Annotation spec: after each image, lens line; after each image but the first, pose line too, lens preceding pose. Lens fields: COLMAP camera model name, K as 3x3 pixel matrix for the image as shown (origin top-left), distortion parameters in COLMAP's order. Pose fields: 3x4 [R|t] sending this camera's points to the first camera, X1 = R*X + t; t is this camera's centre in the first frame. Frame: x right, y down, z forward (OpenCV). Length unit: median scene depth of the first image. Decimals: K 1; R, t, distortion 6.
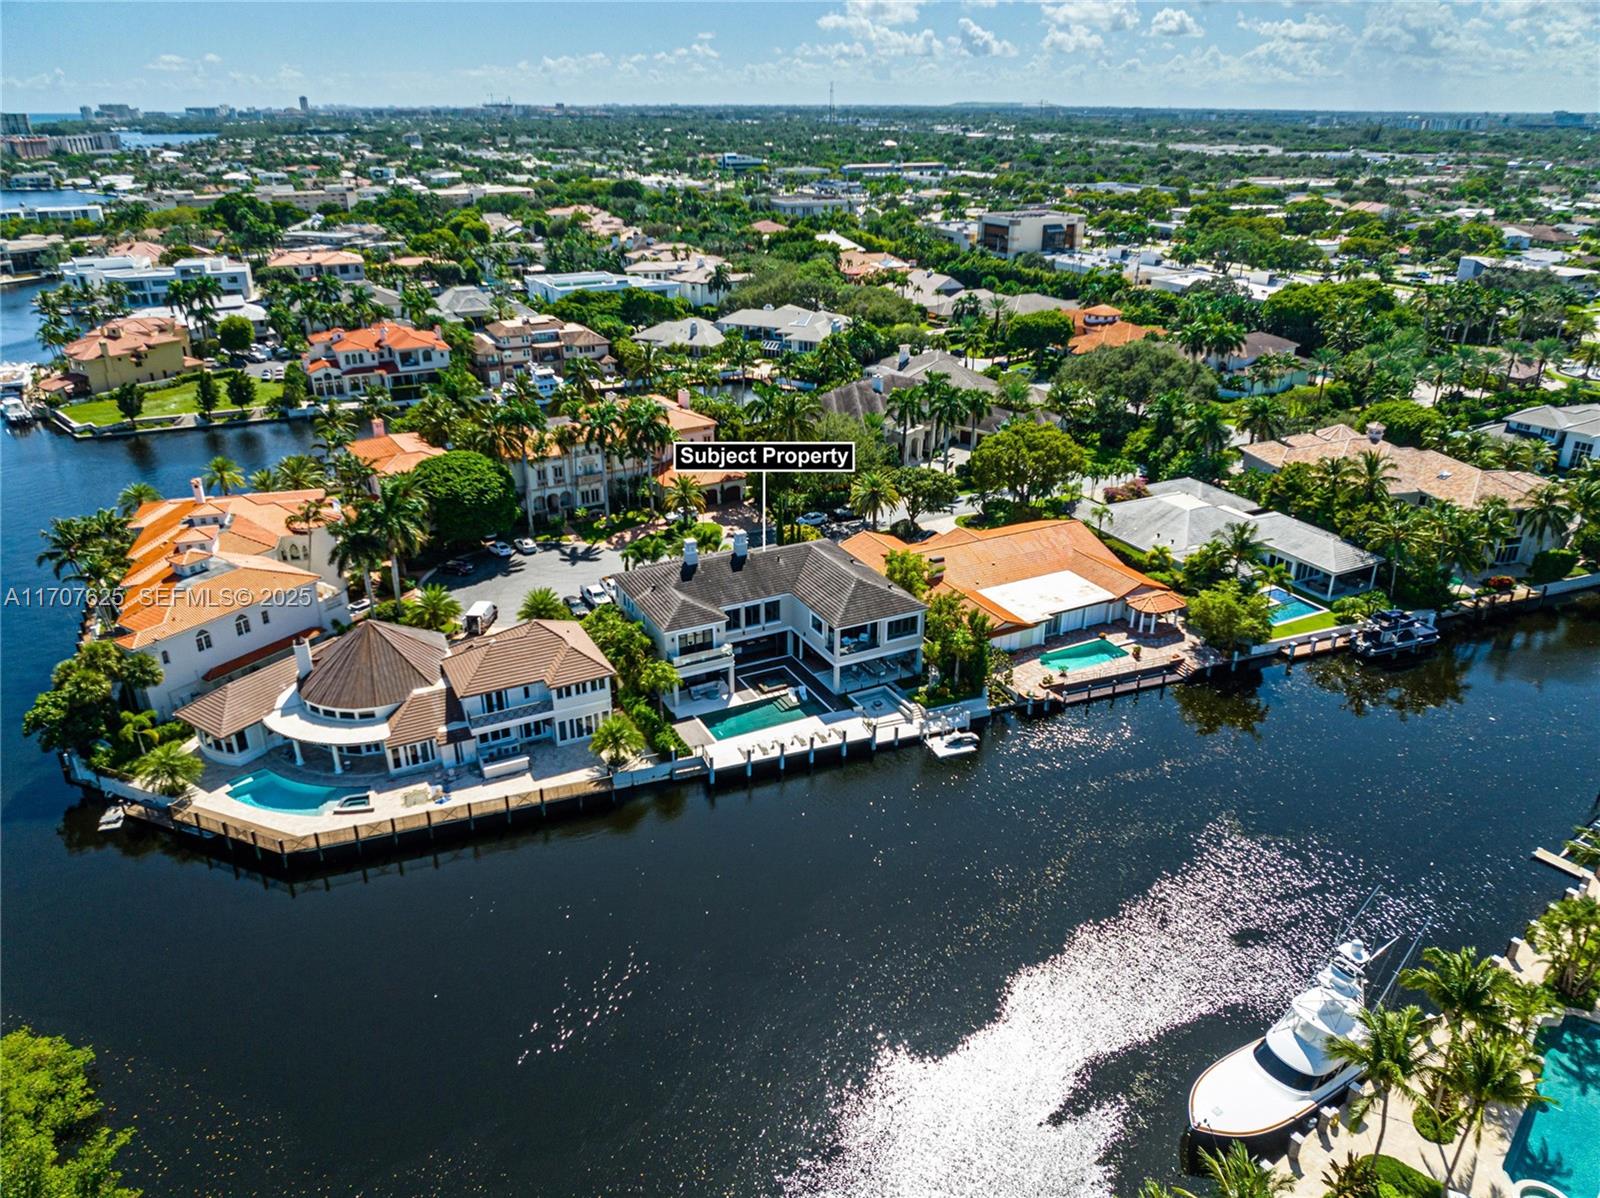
lens RADIAL K [[1100.5, 0, 800.0], [0, 1100.5, 599.0], [0, 0, 1]] dist [-0.014956, -0.005763]
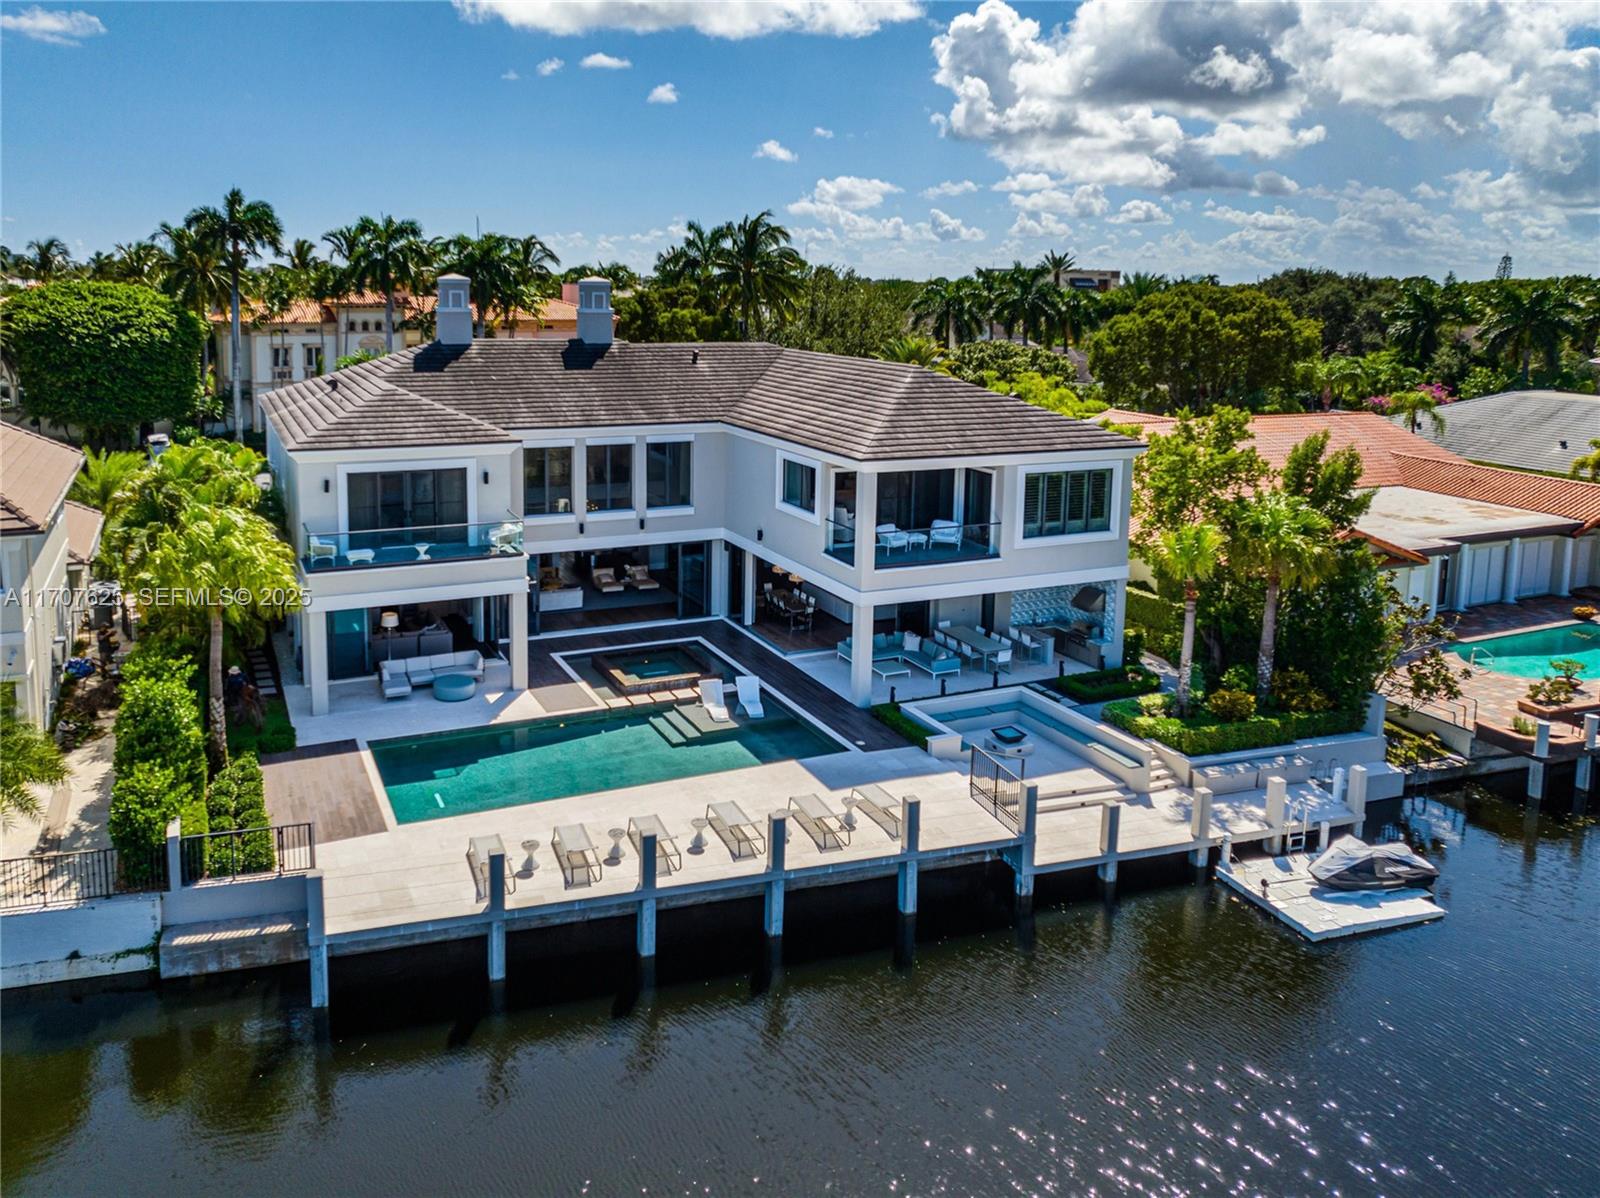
lens RADIAL K [[1147.0, 0, 686.1], [0, 1147.0, 442.9], [0, 0, 1]] dist [-0.003507, -0.023146]
pose [[0.997133, 0.023339, -0.071983, 0.003308], [-0.042971, 0.957639, -0.284748, 0.057536], [0.062288, 0.287025, 0.955896, 0.356389]]
